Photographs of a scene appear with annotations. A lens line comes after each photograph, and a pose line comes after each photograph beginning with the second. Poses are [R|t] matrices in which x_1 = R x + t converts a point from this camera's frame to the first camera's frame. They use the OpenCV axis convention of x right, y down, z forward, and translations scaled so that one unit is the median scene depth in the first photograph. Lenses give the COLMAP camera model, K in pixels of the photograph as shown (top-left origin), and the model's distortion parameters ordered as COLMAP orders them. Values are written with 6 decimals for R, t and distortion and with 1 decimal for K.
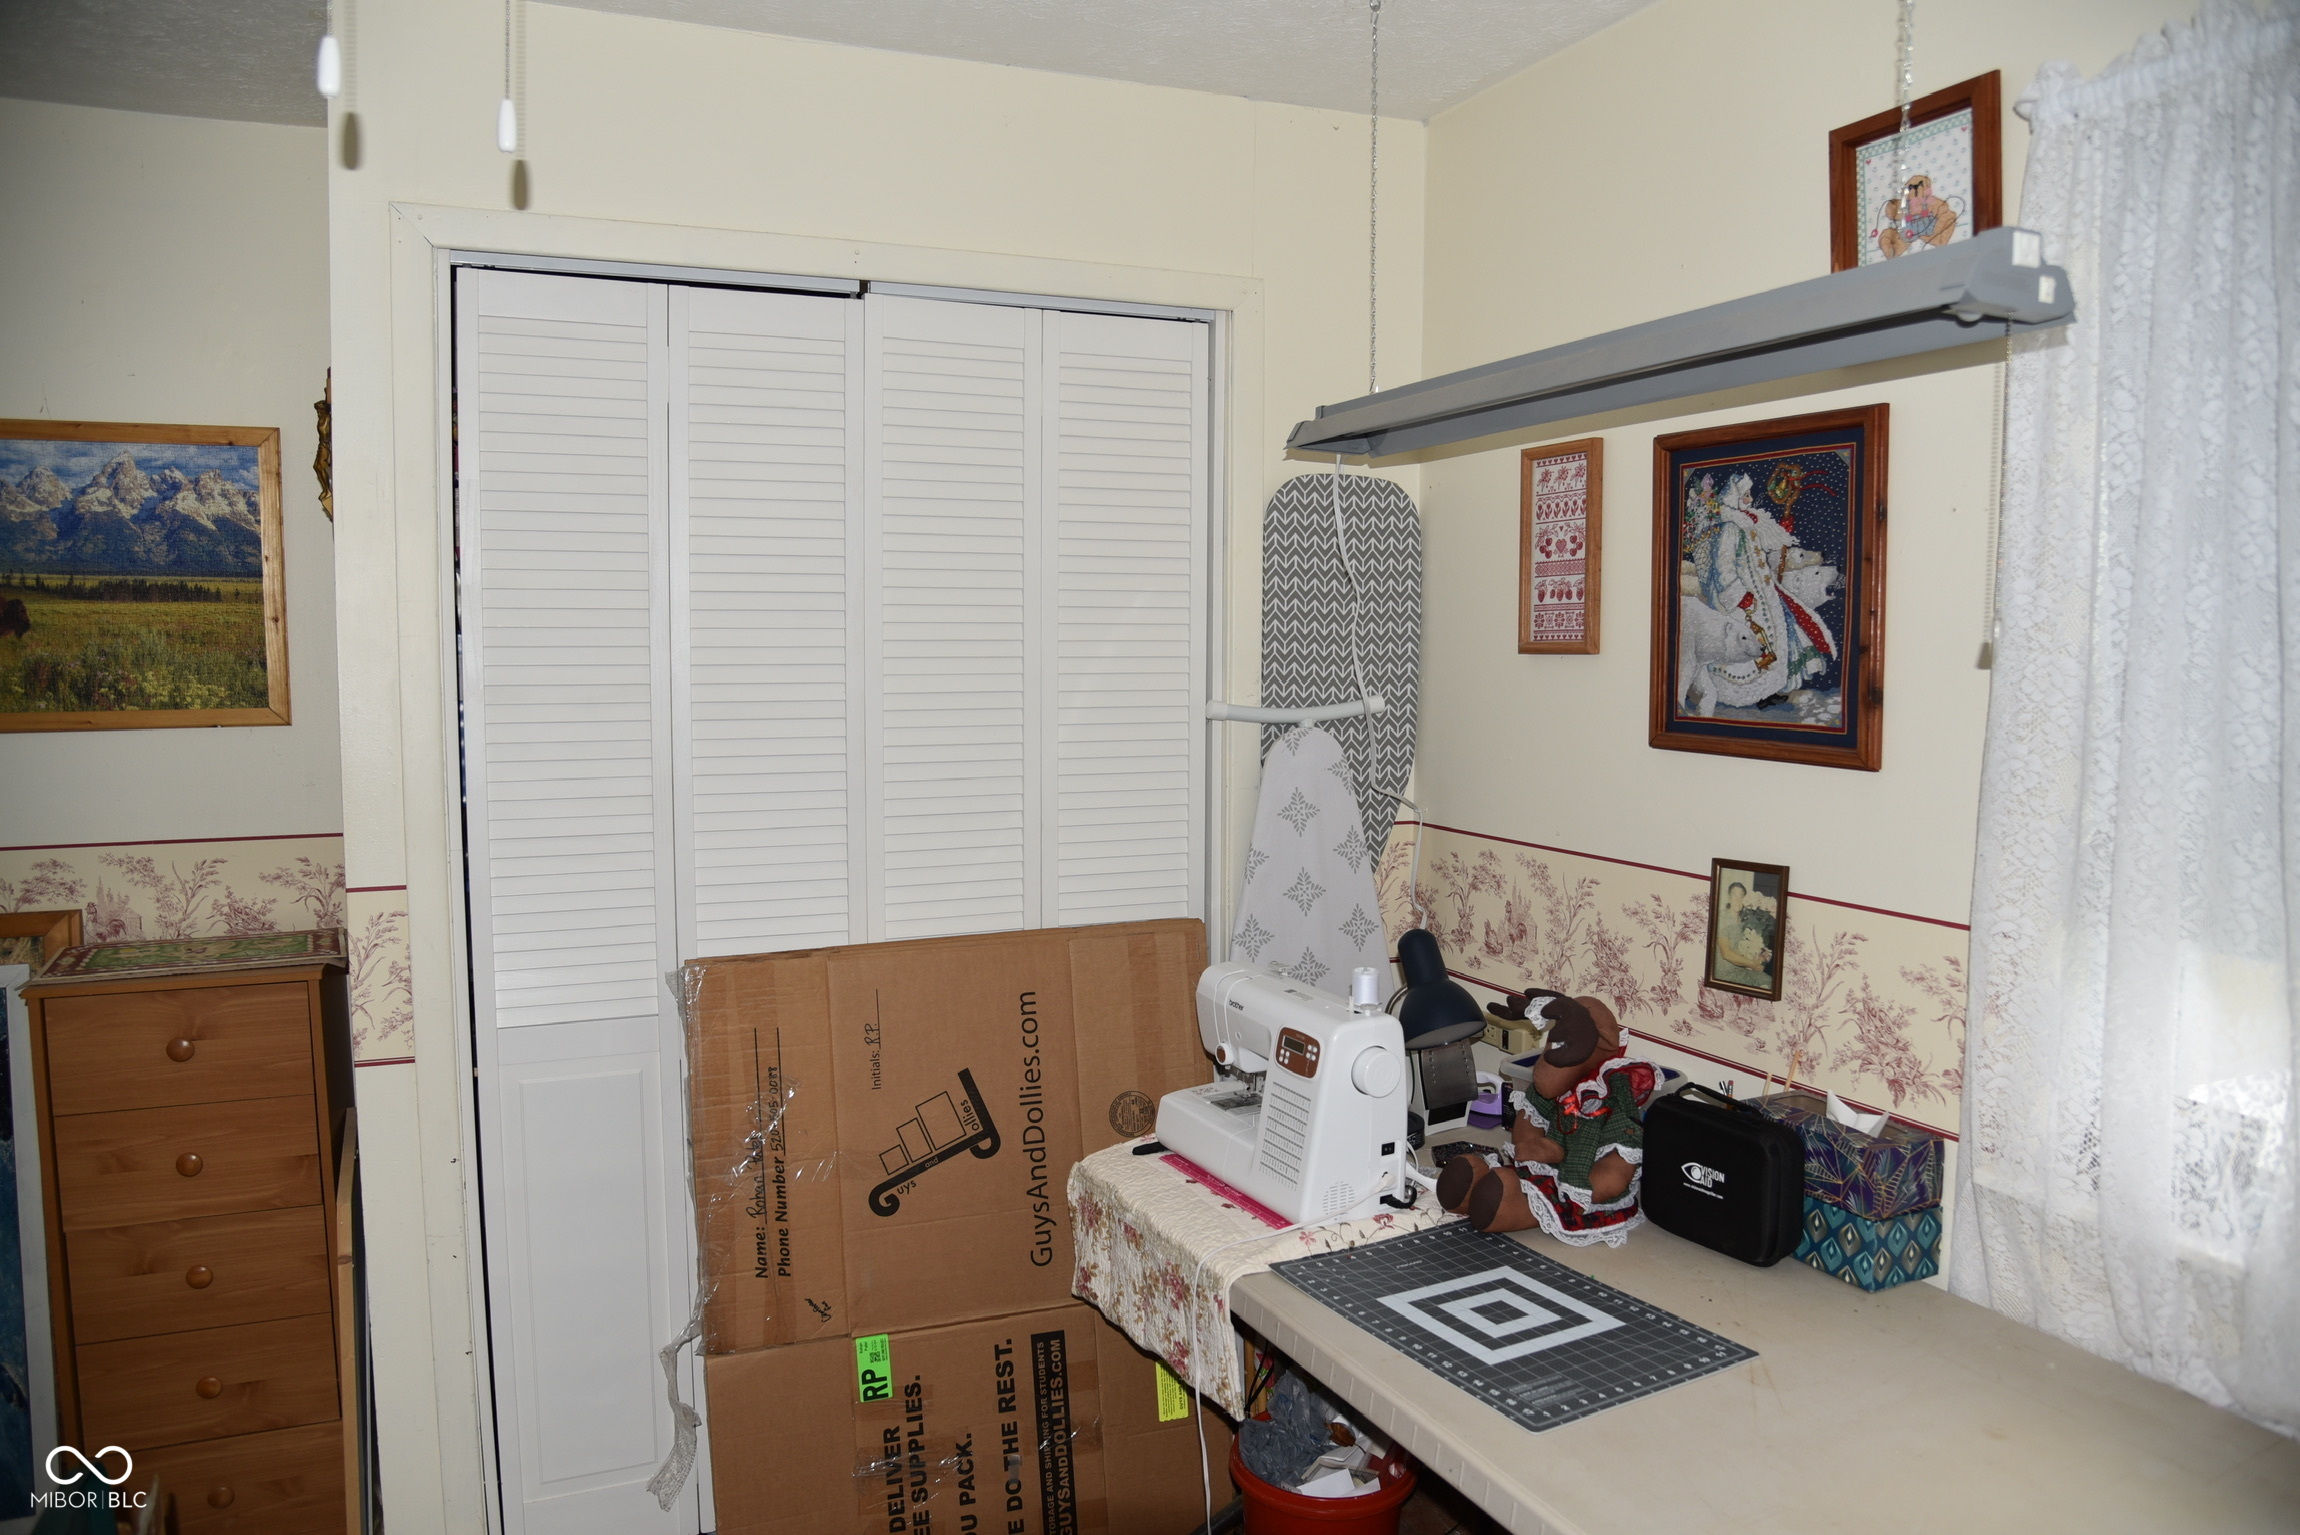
lens RADIAL K [[1572.8, 0, 1140.8], [0, 1572.8, 780.4], [0, 0, 1]] dist [-0.115722, 0.068074]
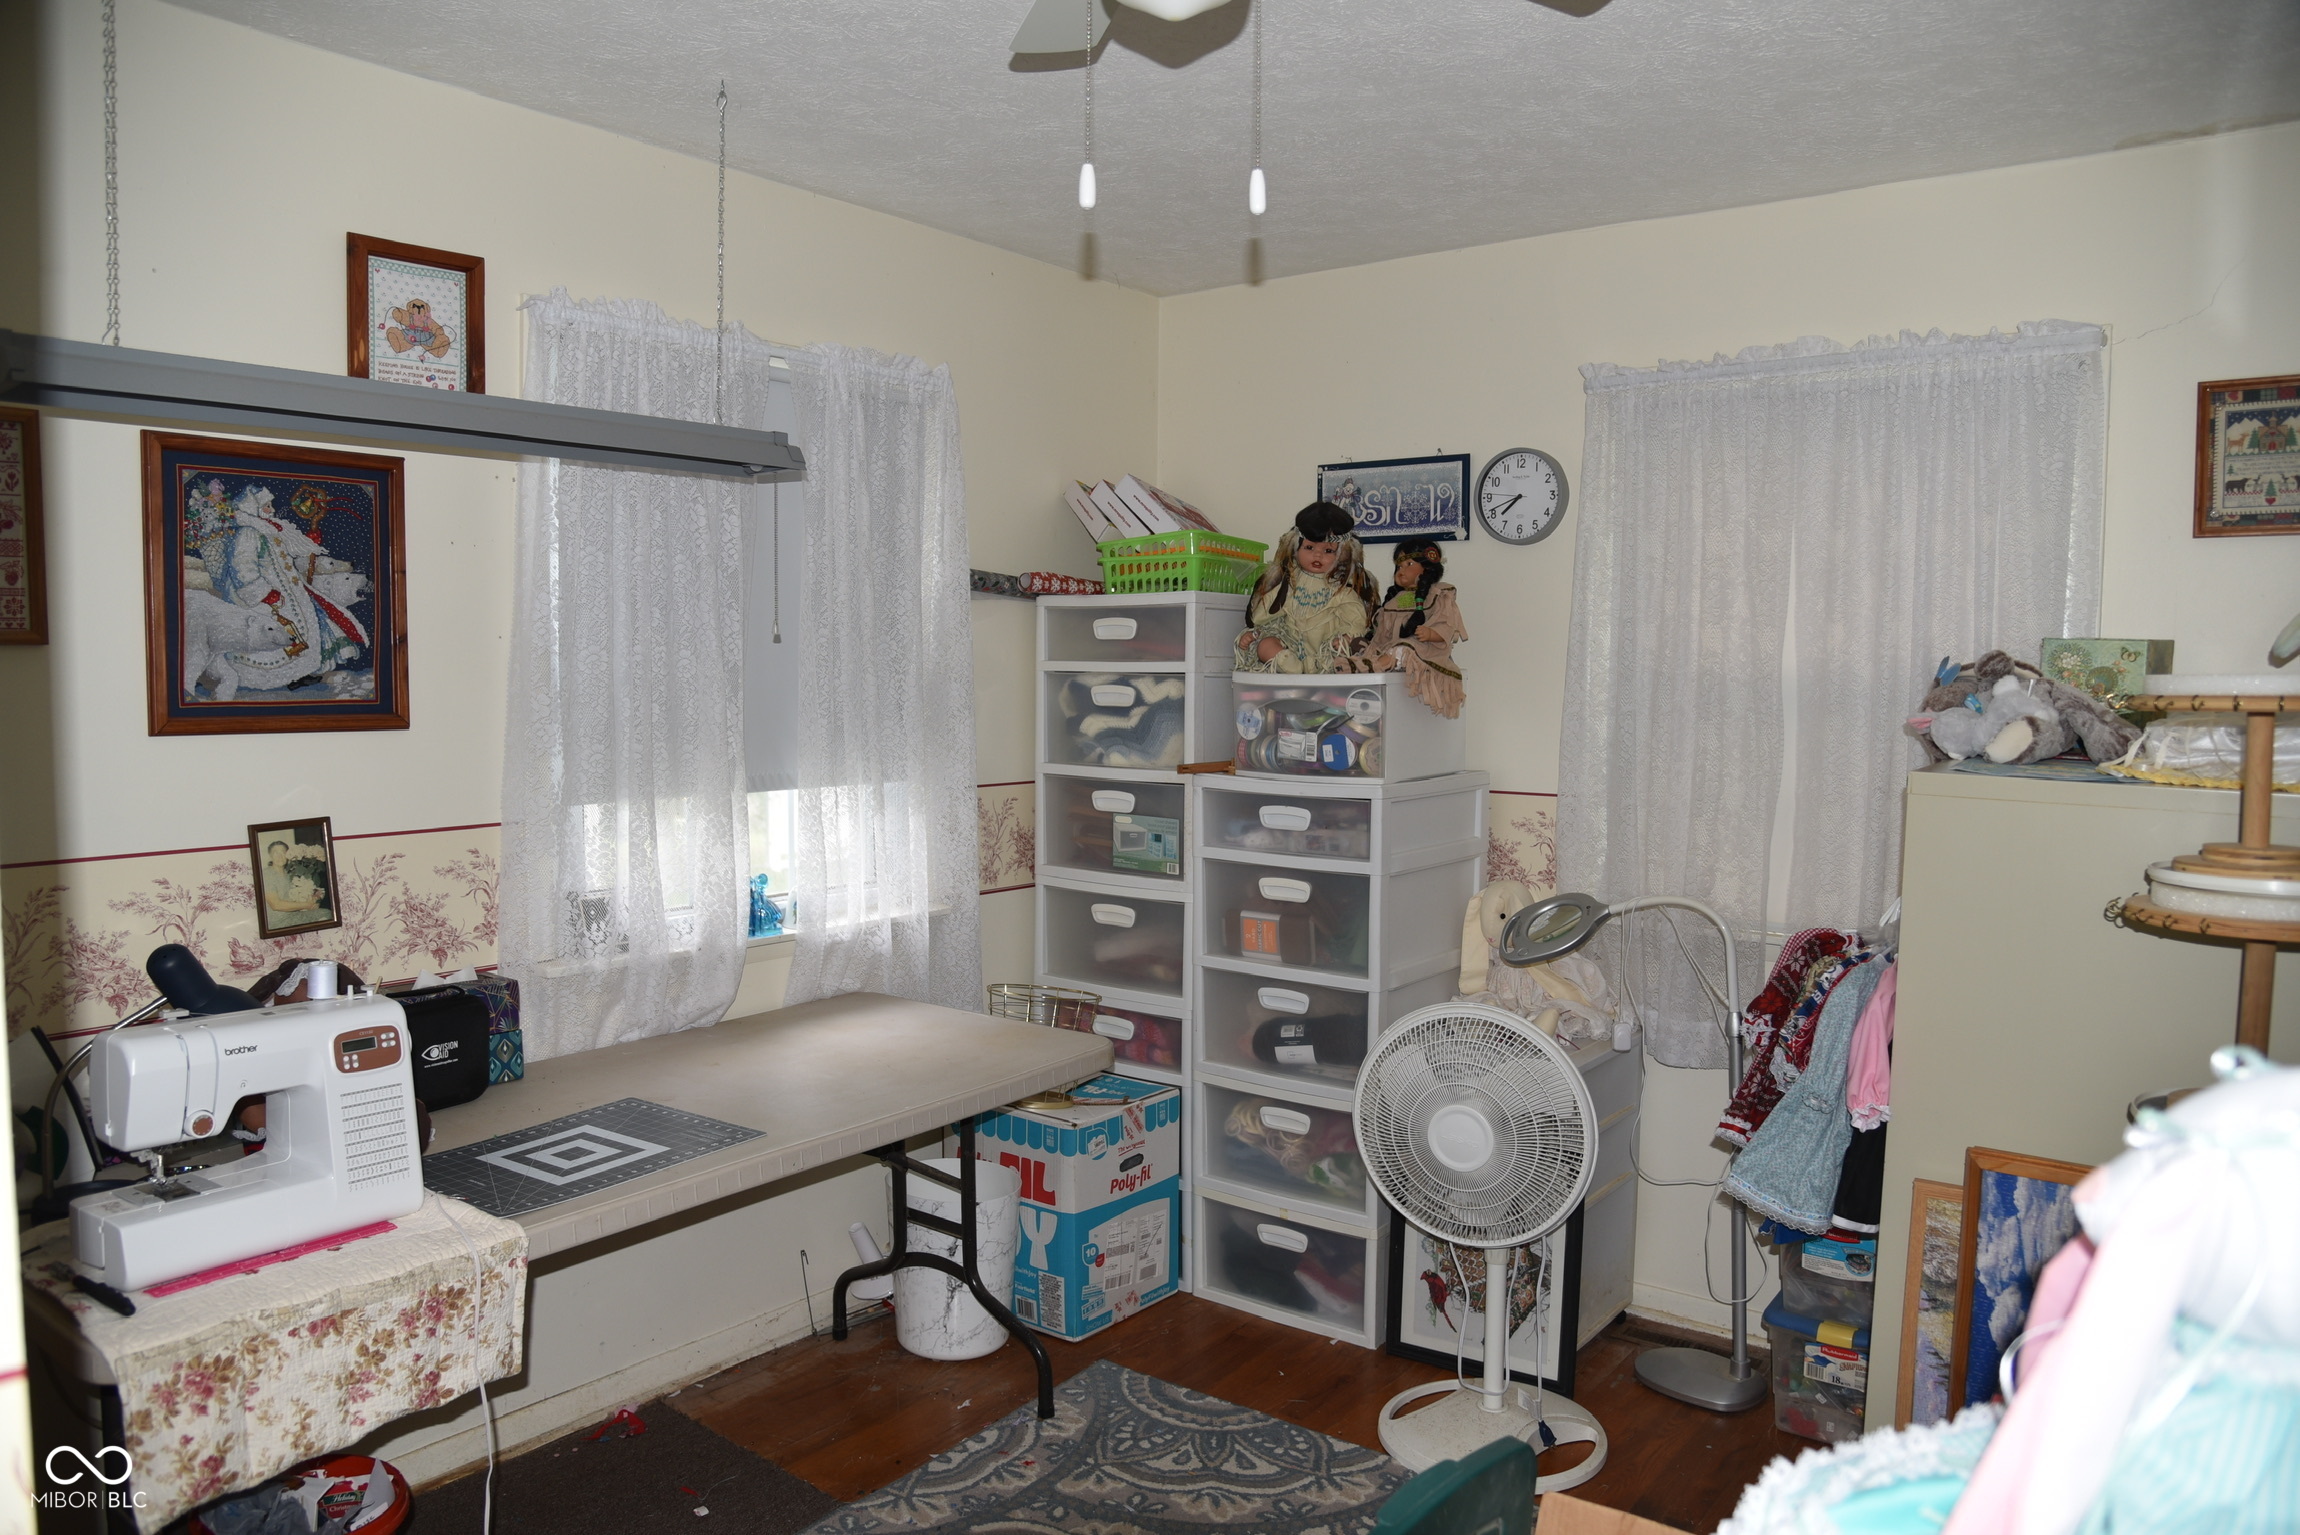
lens RADIAL K [[1572.8, 0, 1140.8], [0, 1572.8, 780.4], [0, 0, 1]] dist [-0.115722, 0.068074]
pose [[-0.469281, -0.076005, 0.879772, -0.957459], [0.068565, 0.990145, 0.122114, -0.077229], [-0.880383, 0.117628, -0.459445, 0.994807]]
